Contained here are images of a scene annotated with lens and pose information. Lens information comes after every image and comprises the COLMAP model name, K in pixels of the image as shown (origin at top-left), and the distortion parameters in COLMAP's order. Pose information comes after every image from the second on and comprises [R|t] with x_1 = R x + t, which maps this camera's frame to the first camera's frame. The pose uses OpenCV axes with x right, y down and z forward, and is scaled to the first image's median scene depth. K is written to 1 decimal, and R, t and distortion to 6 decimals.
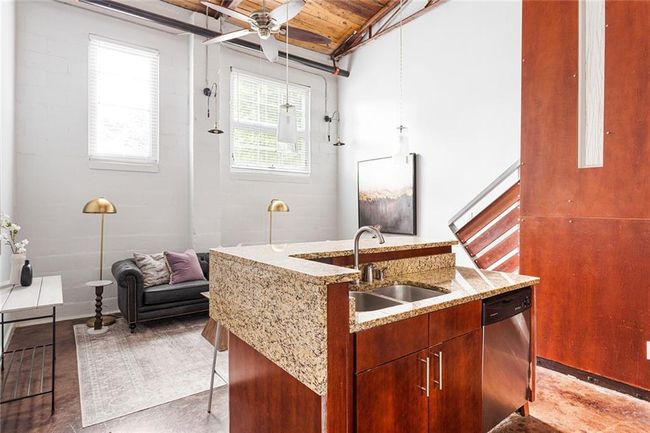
lens RADIAL K [[350.5, 0, 325.9], [0, 350.5, 217.6], [0, 0, 1]] dist [-0.009033, 0.000794]
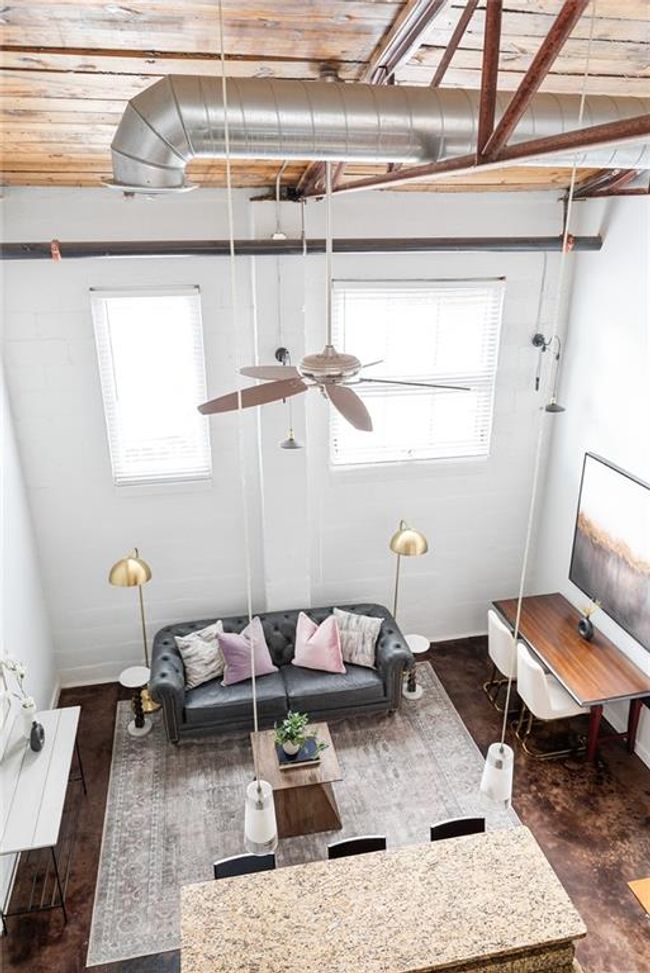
lens RADIAL K [[662.6, 0, 316.0], [0, 662.6, 483.1], [0, 0, 1]] dist [-0.008251, 0.004349]
pose [[0.898450, 0.152385, -0.411785, 0.219870], [0.001120, 0.937045, 0.349206, -0.703845], [0.439075, -0.314206, 0.841717, 0.110508]]
